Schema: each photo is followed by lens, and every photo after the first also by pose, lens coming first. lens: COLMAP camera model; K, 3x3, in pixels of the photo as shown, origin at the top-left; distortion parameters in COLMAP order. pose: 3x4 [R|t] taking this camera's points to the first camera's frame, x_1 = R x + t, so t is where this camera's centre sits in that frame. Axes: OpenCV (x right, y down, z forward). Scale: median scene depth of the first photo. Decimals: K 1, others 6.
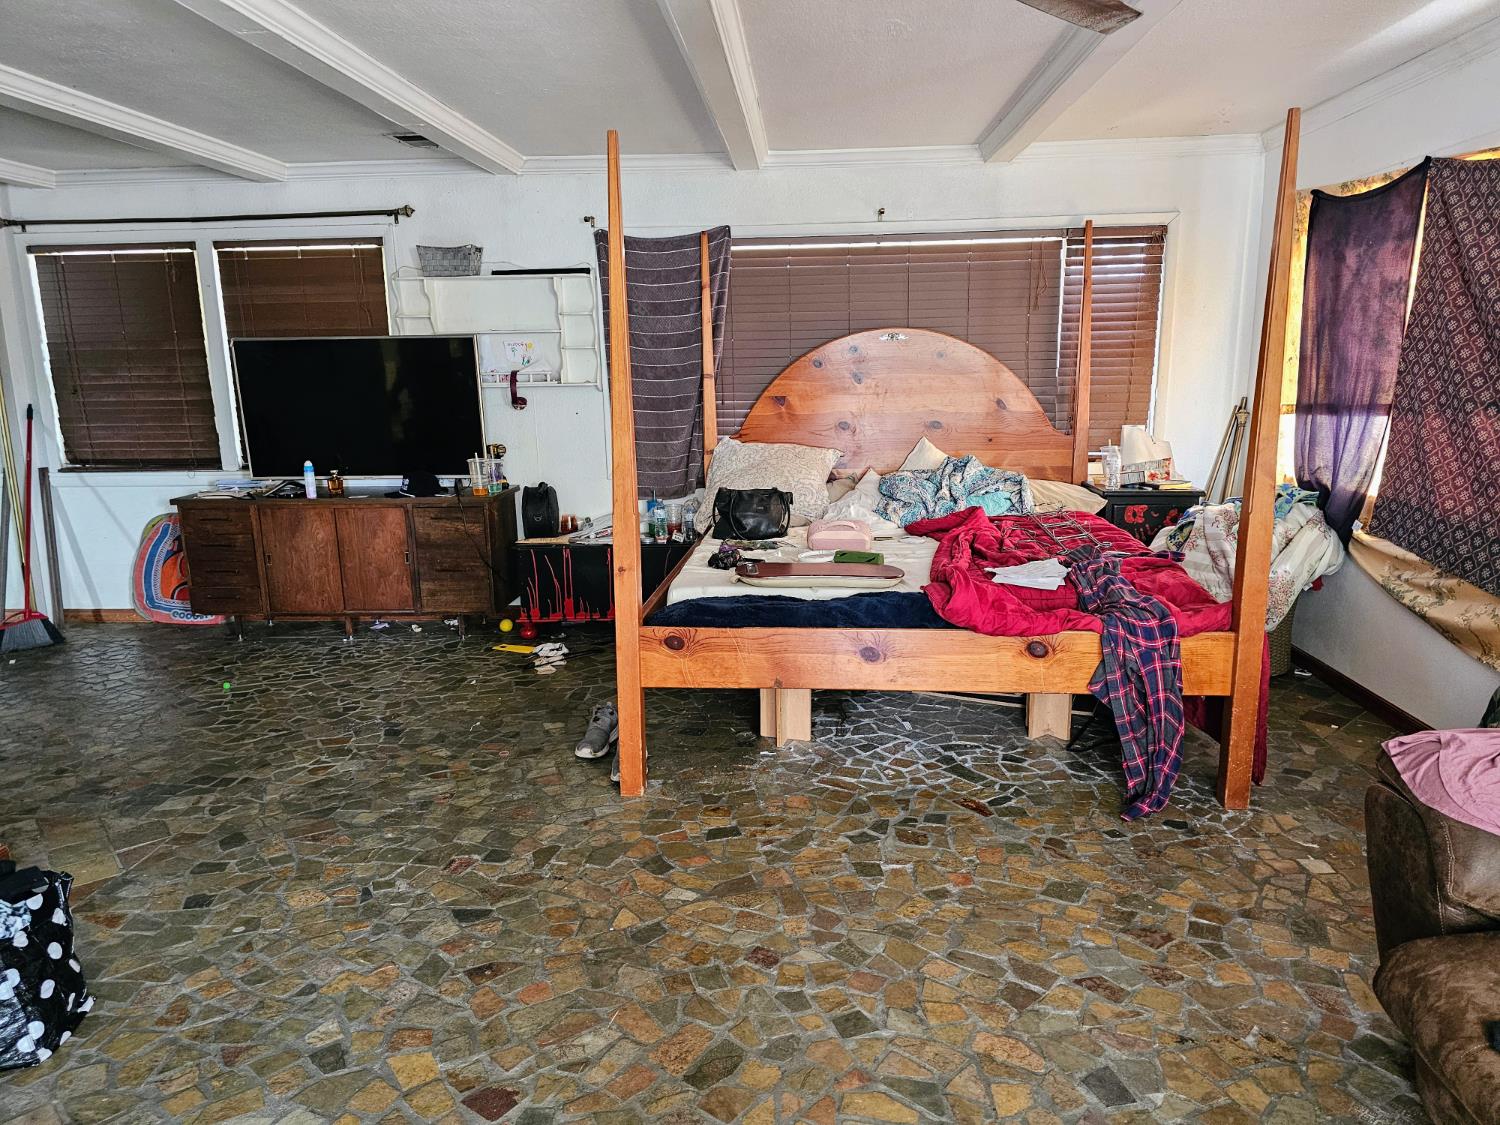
lens RADIAL K [[1022.5, 0, 751.2], [0, 1022.5, 558.1], [0, 0, 1]] dist [0.057953, -0.058067]
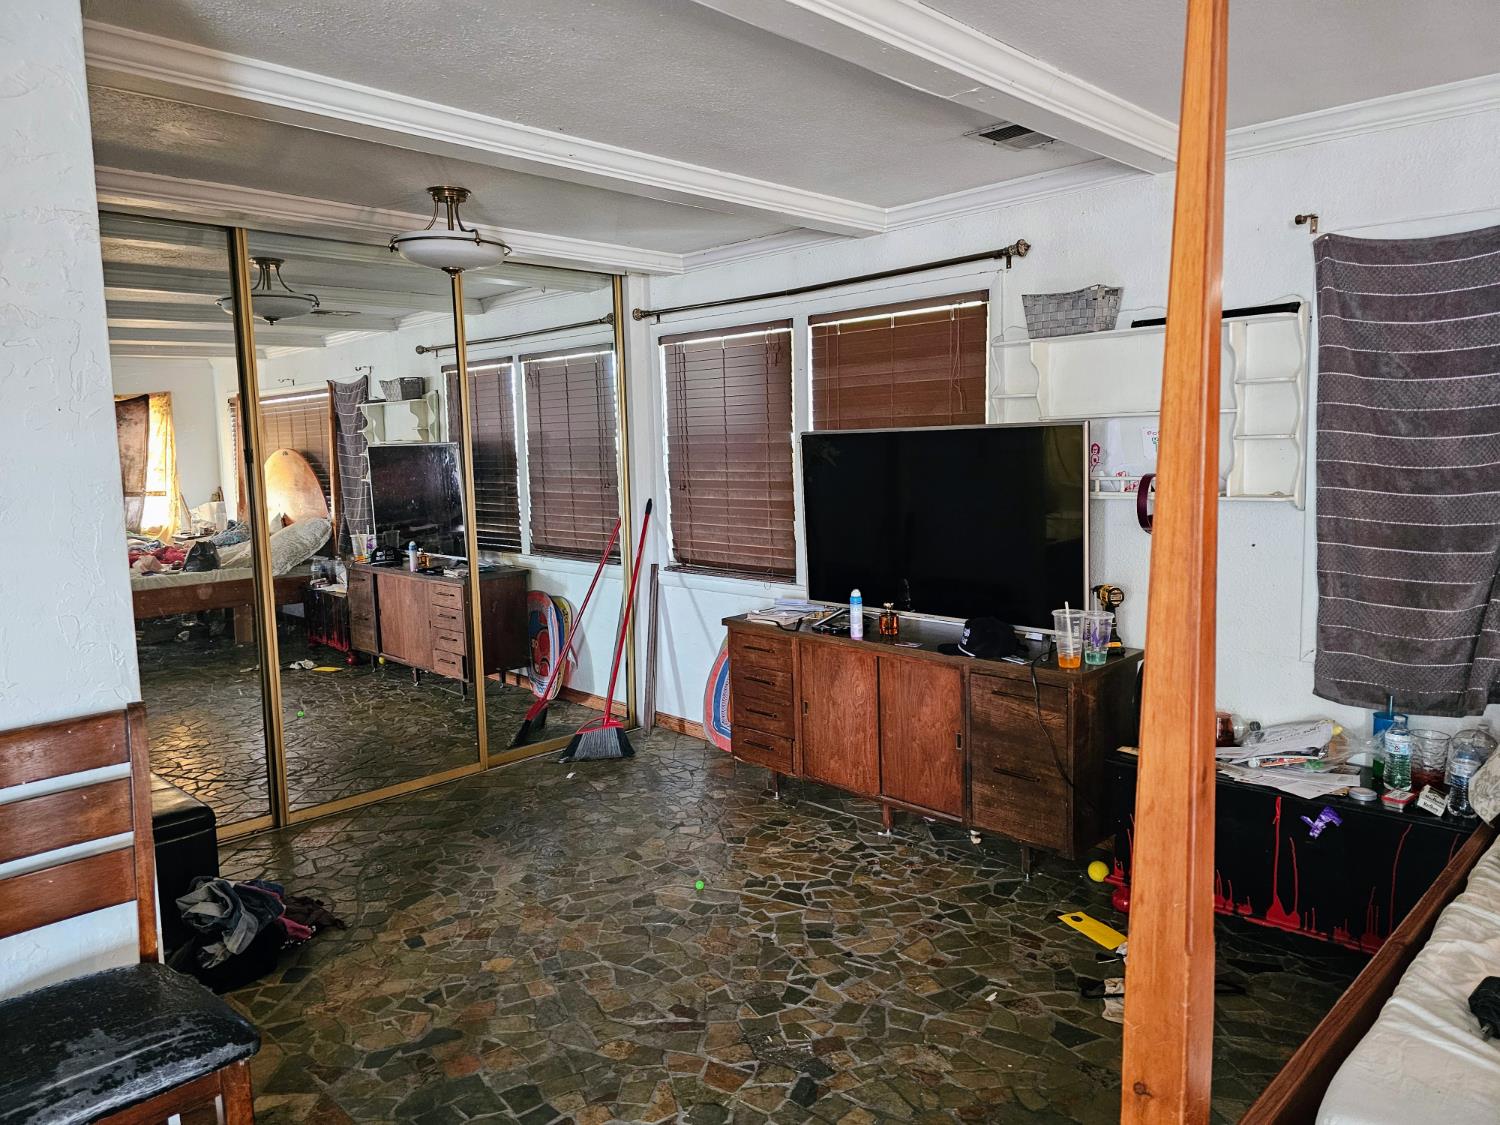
lens RADIAL K [[1022.5, 0, 751.2], [0, 1022.5, 558.1], [0, 0, 1]] dist [0.057953, -0.058067]
pose [[0.763766, 0.070578, -0.641623, -0.007243], [-0.112058, 0.993409, -0.024116, -0.089665], [0.635692, 0.090318, 0.766641, 0.367755]]
